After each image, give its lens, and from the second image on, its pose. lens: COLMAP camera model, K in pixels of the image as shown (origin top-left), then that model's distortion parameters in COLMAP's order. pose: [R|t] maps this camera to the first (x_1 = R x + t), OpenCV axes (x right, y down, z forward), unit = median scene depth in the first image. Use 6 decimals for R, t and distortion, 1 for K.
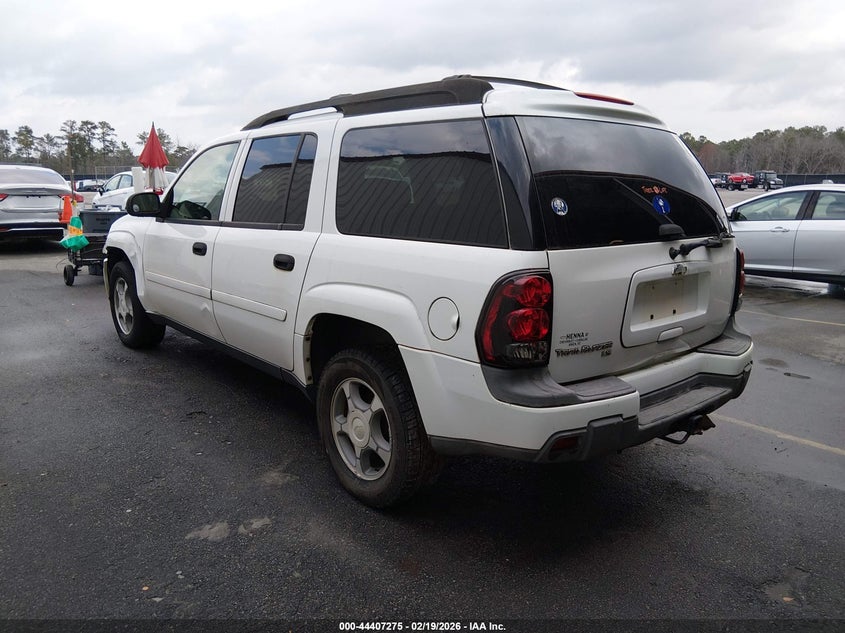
lens RADIAL K [[701.7, 0, 417.2], [0, 701.7, 318.7], [0, 0, 1]] dist [0.003059, -0.002854]
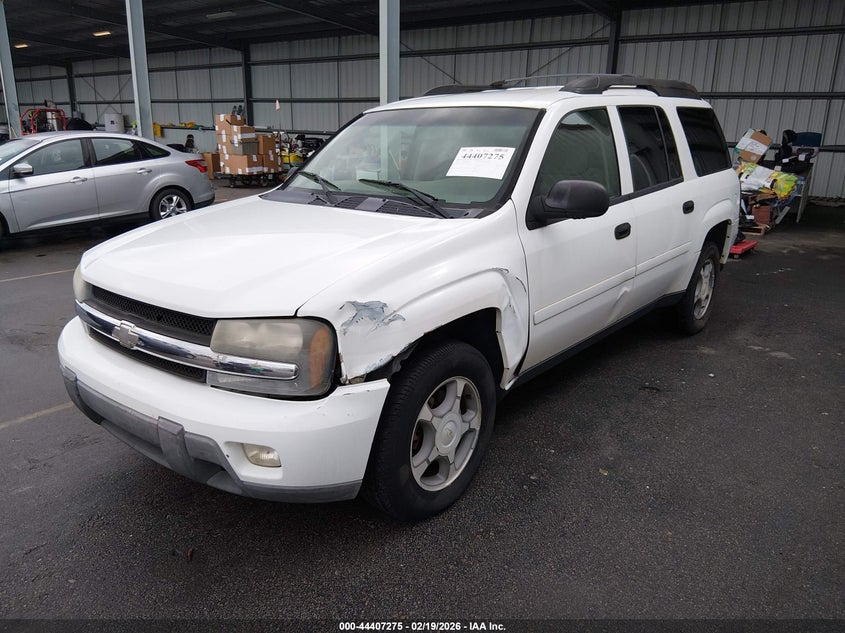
lens RADIAL K [[701.7, 0, 417.2], [0, 701.7, 318.7], [0, 0, 1]] dist [0.003059, -0.002854]
pose [[-0.230754, -0.253321, 0.939458, -1.273396], [0.218245, 0.927439, 0.303686, -0.368453], [-0.948220, 0.275109, -0.158724, 1.600800]]
